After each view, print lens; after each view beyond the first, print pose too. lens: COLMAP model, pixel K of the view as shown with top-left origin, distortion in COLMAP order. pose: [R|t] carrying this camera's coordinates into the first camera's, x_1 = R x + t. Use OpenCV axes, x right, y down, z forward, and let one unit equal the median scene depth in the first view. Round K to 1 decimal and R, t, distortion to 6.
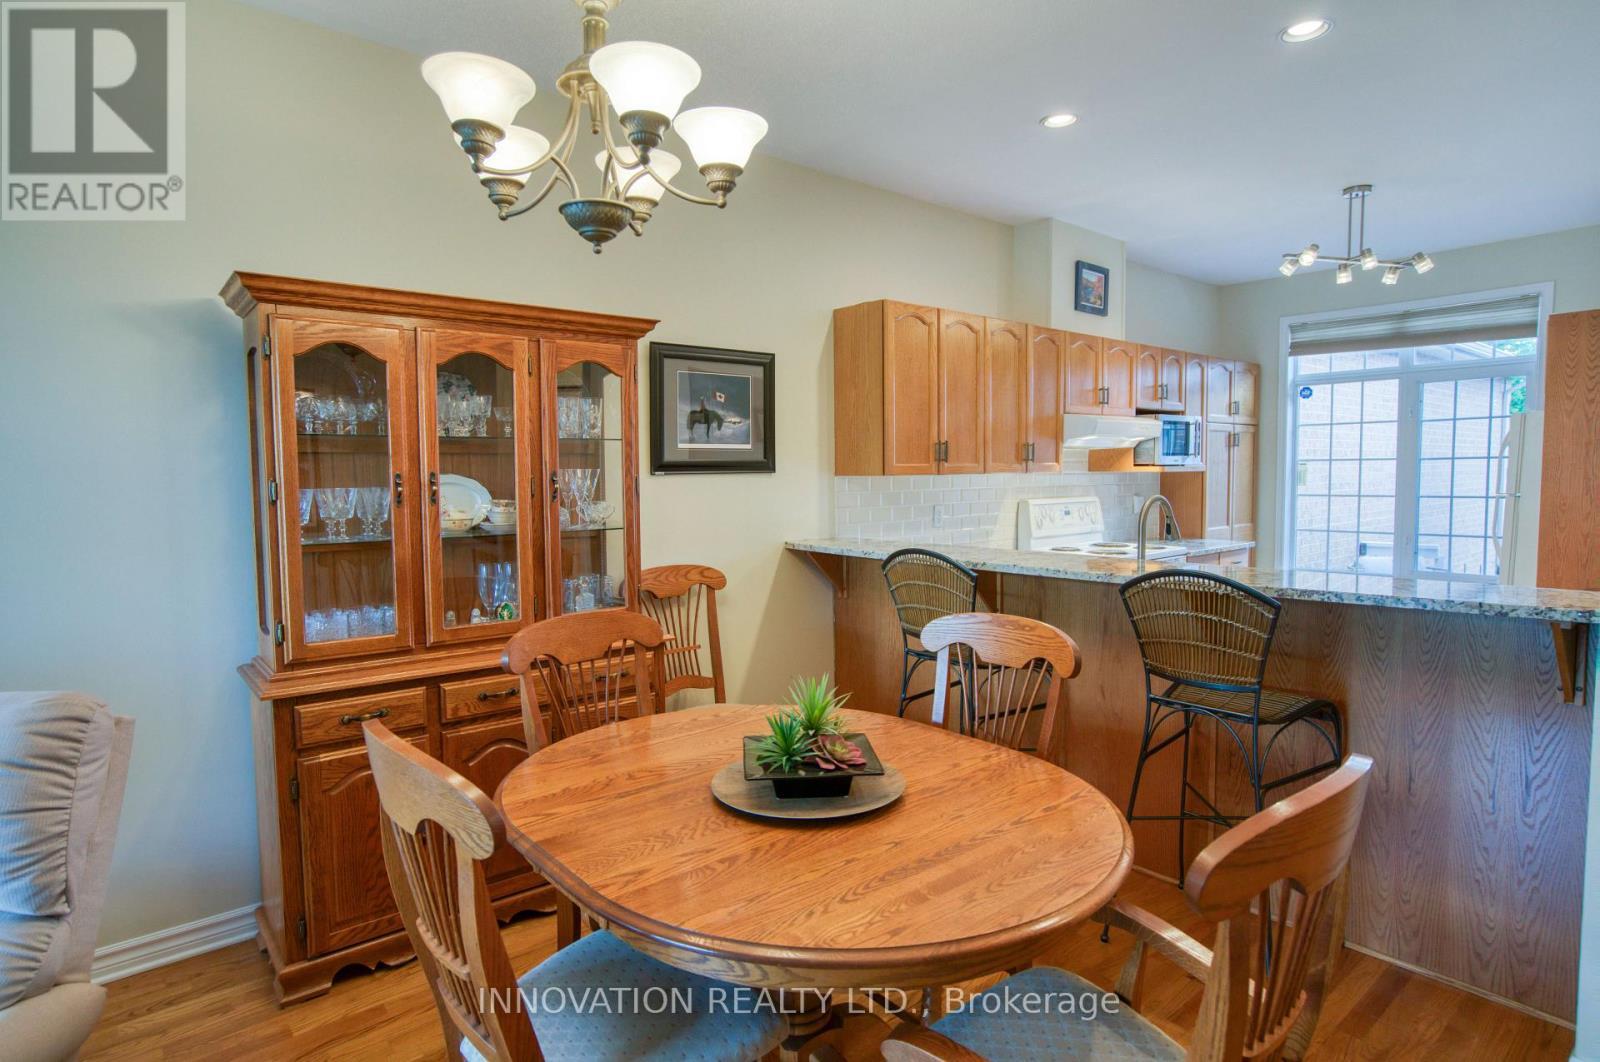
lens RADIAL K [[869.8, 0, 791.4], [0, 869.8, 529.9], [0, 0, 1]] dist [-0.037375, 0.021219]
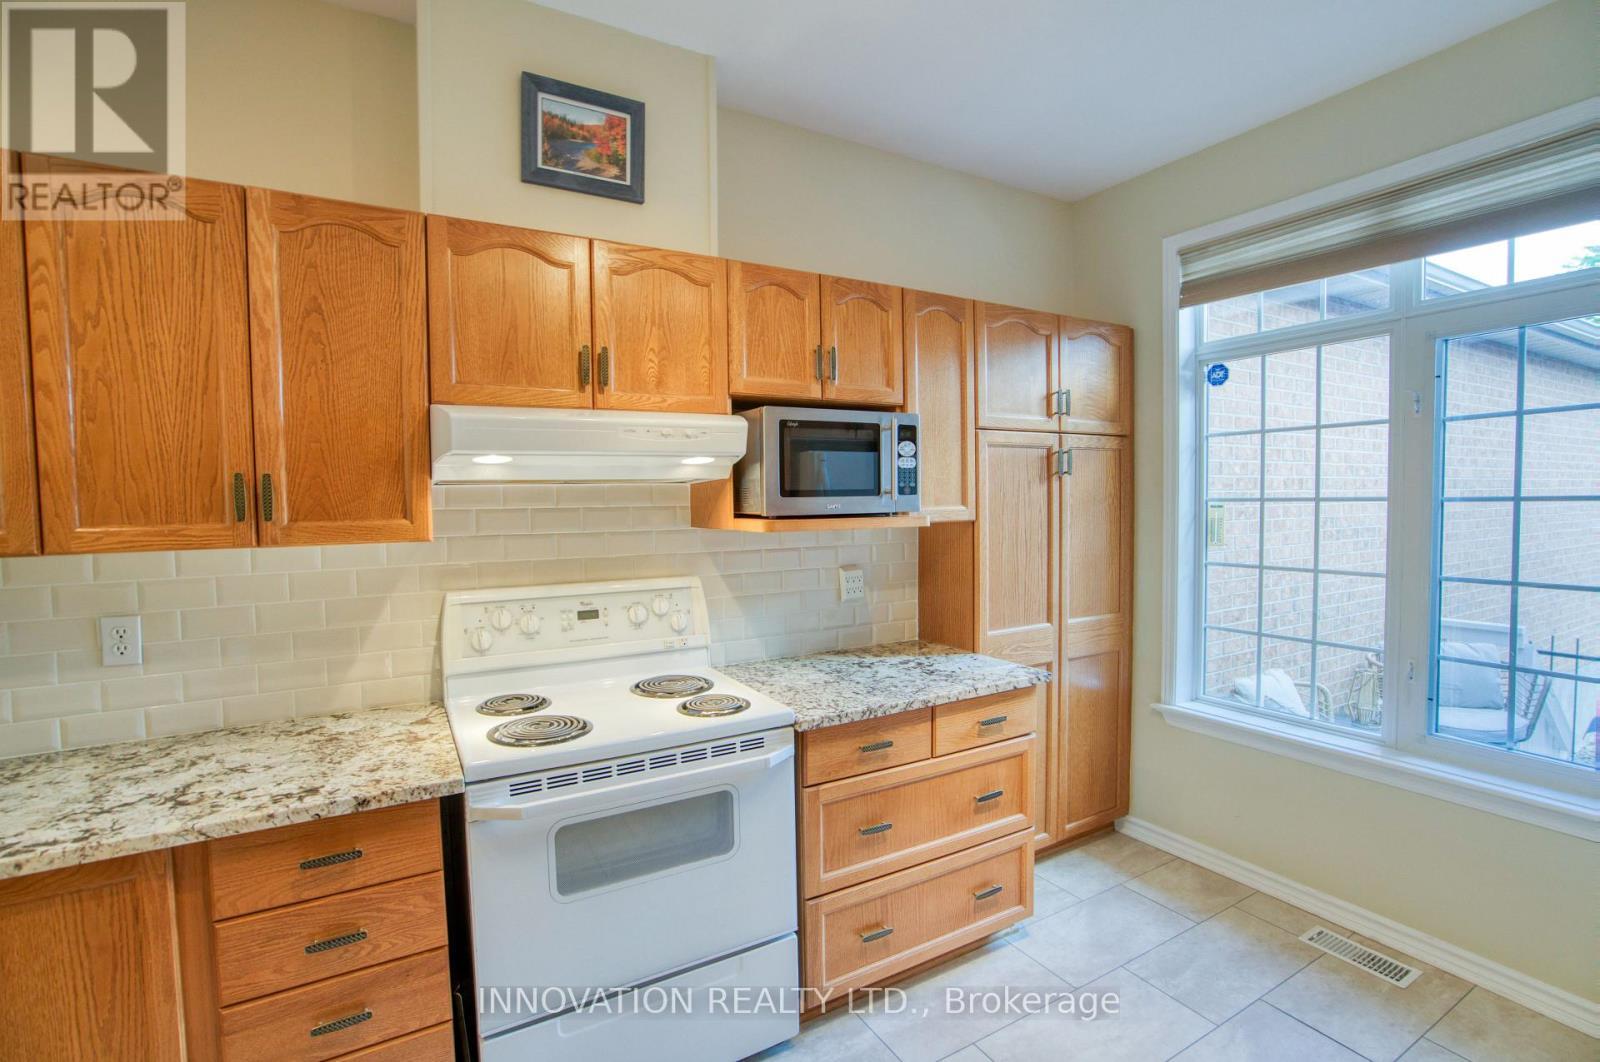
lens RADIAL K [[732.8, 0, 790.9], [0, 732.8, 524.8], [0, 0, 1]] dist [-0.048563, 0.014573]
pose [[0.983433, 0.008558, -0.181072, 0.870242], [-0.012938, 0.999651, -0.023020, -0.107350], [0.180812, 0.024982, 0.983200, 1.060999]]
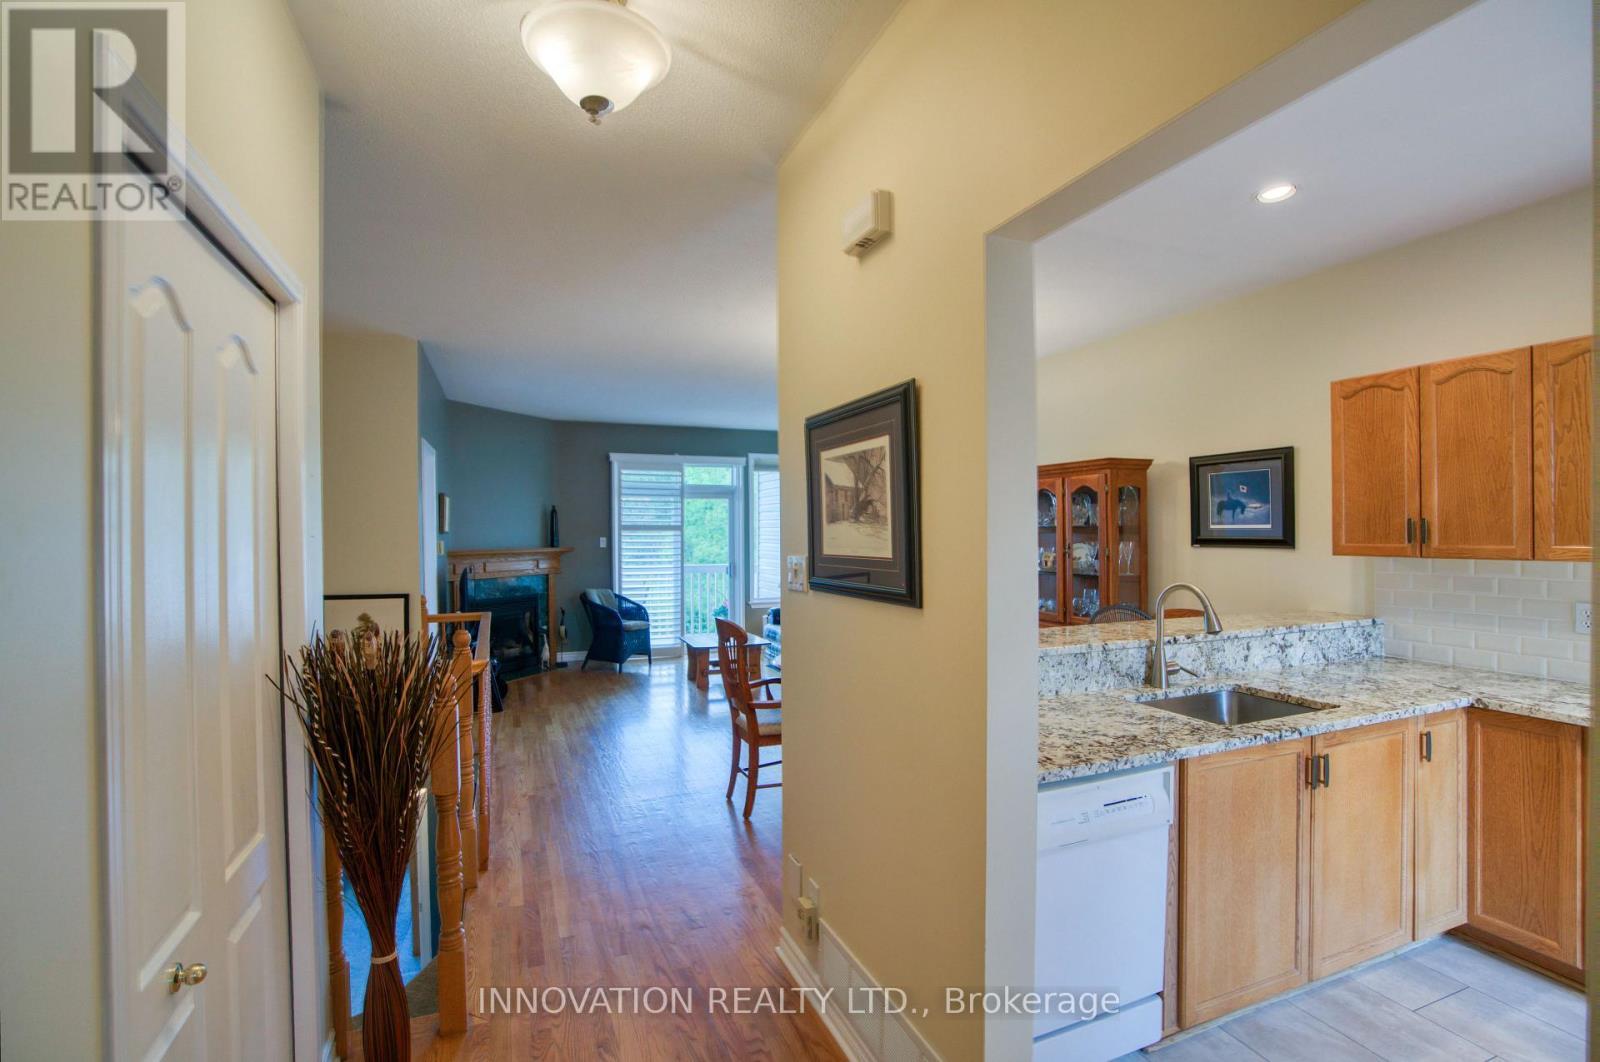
lens RADIAL K [[732.8, 0, 792.7], [0, 732.8, 535.8], [0, 0, 1]] dist [-0.048563, 0.014573]
pose [[-0.318532, 0.019031, -0.947721, 1.392843], [-0.055665, 0.997698, 0.038744, -0.104510], [0.946276, 0.065096, -0.316739, 0.850929]]
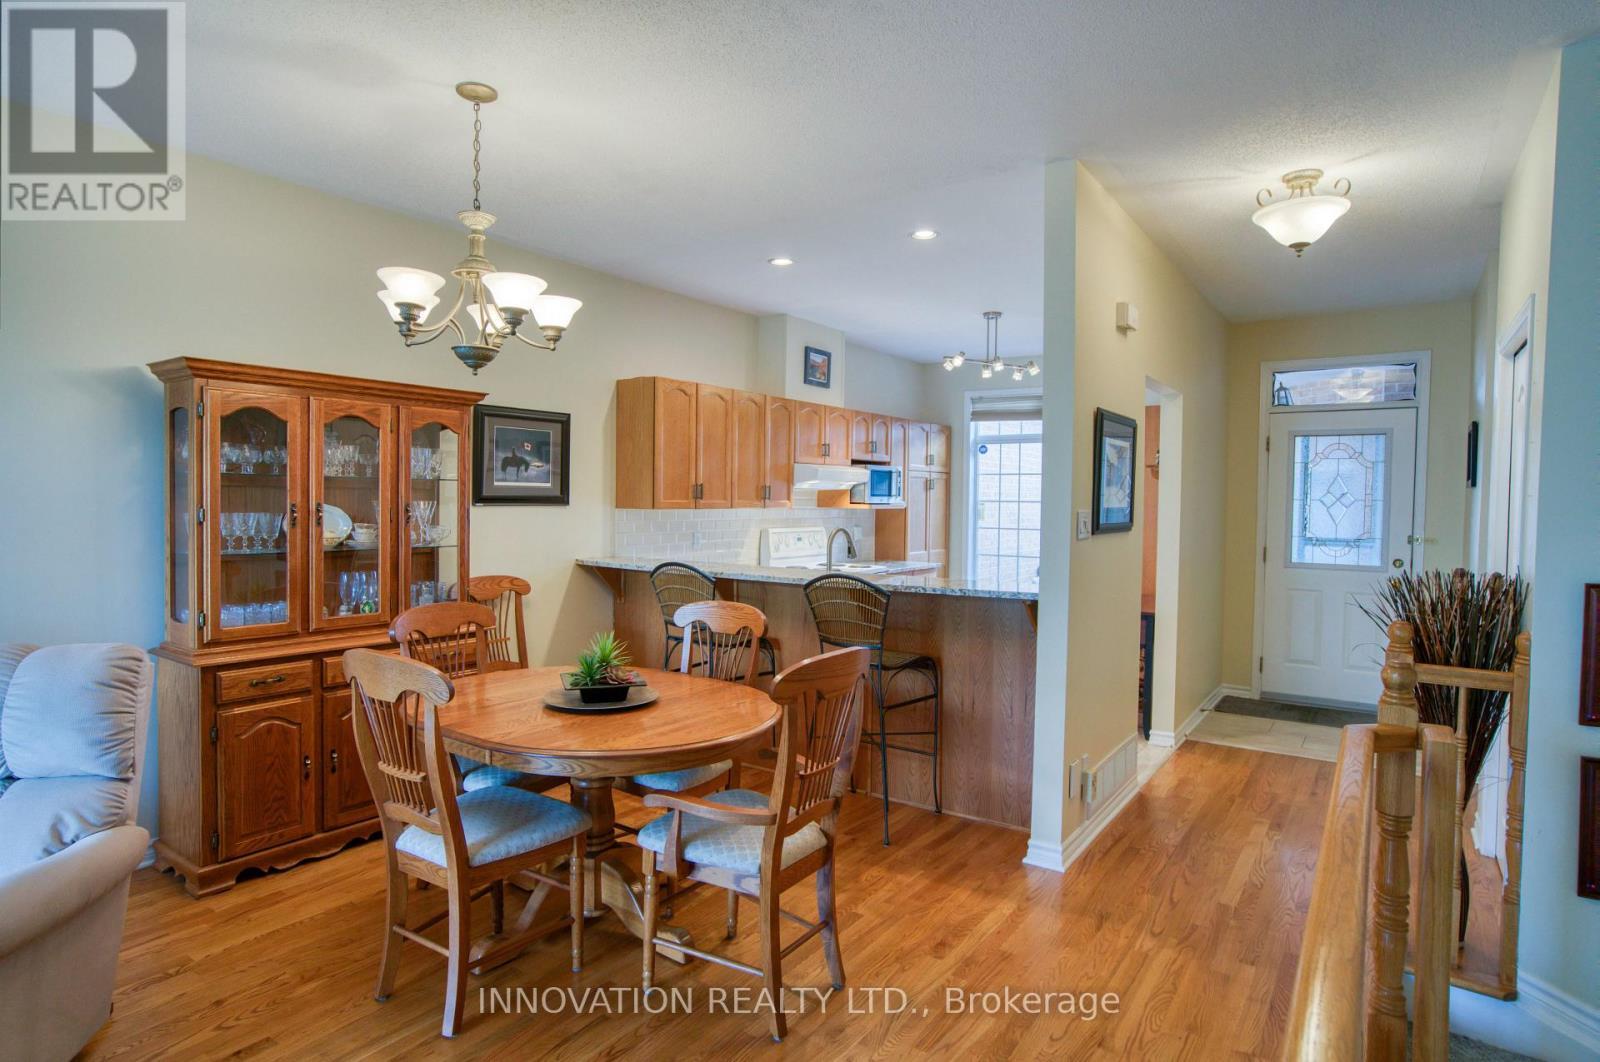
lens RADIAL K [[869.8, 0, 787.5], [0, 869.8, 530.0], [0, 0, 1]] dist [-0.037375, 0.021219]
pose [[0.968672, 0.013452, 0.247979, -0.029994], [-0.005813, 0.999486, -0.031513, 0.012214], [-0.248275, 0.029084, 0.968253, -0.413070]]
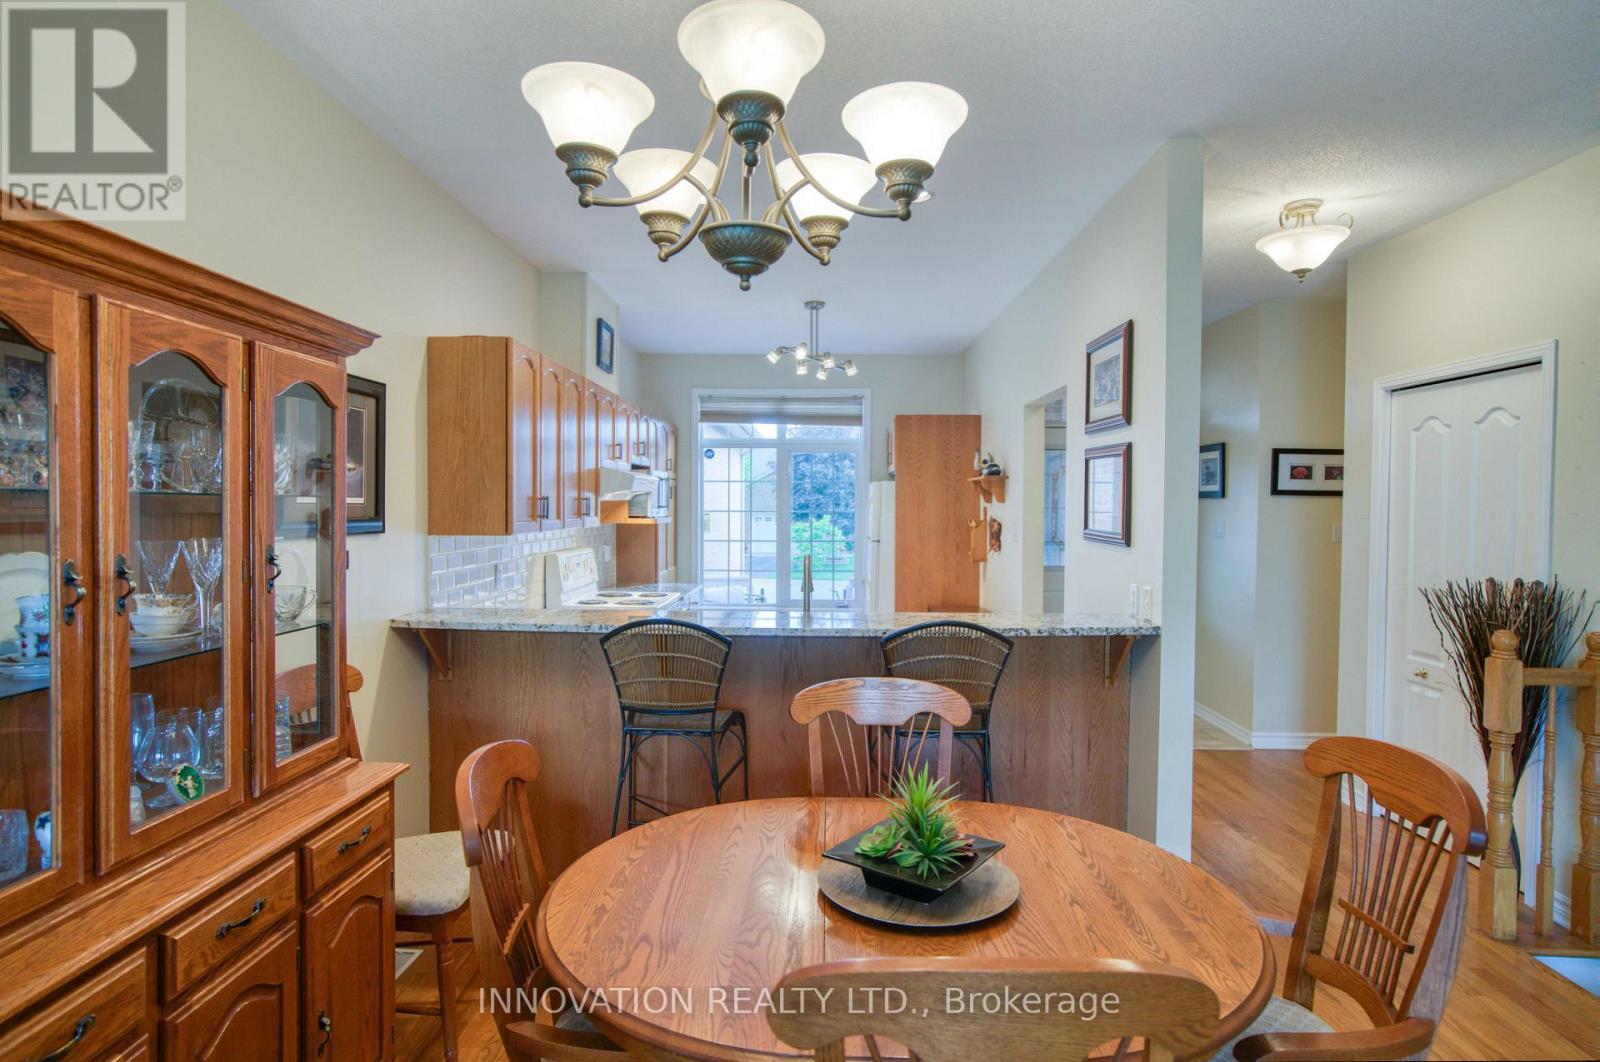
lens RADIAL K [[869.8, 0, 794.0], [0, 869.8, 528.7], [0, 0, 1]] dist [-0.037375, 0.021219]
pose [[0.666947, -0.006074, 0.745080, -0.448394], [0.038107, 0.998936, -0.025968, -0.044940], [-0.744130, 0.045712, 0.666469, 0.254449]]
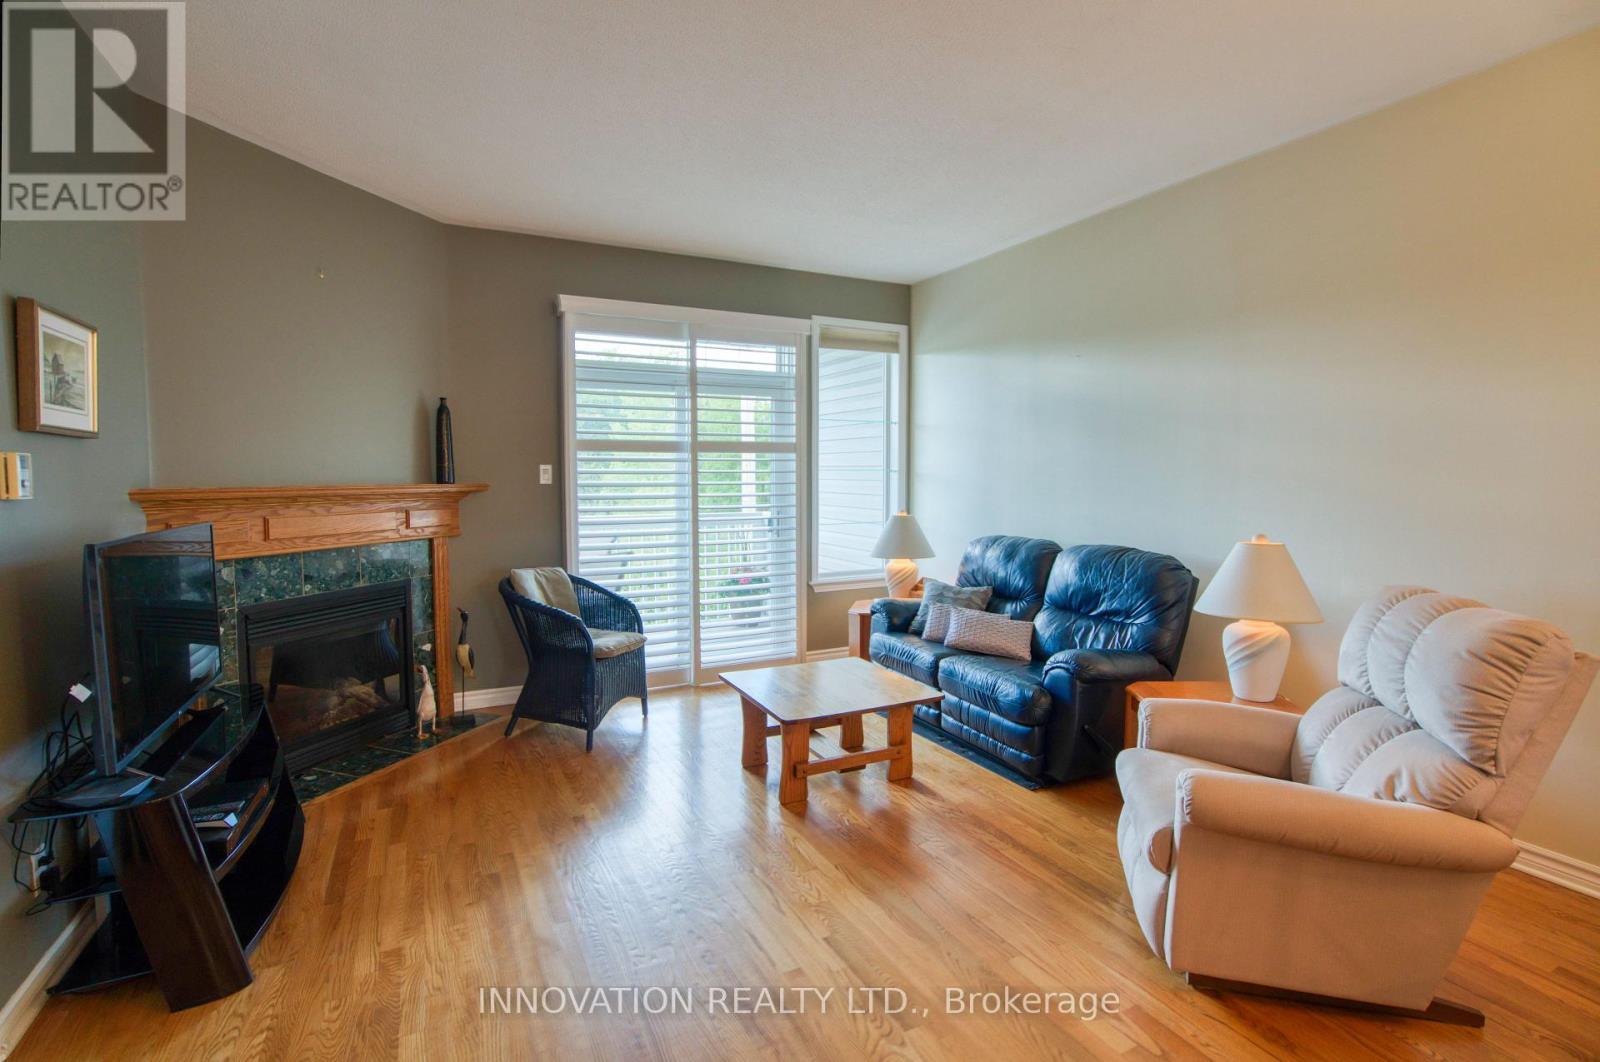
lens RADIAL K [[732.8, 0, 796.9], [0, 732.8, 514.9], [0, 0, 1]] dist [-0.048563, 0.014573]
pose [[-0.227191, 0.063369, -0.971786, 0.227436], [-0.062617, 0.994865, 0.079514, 0.007068], [0.971835, 0.078915, -0.222057, 0.063495]]
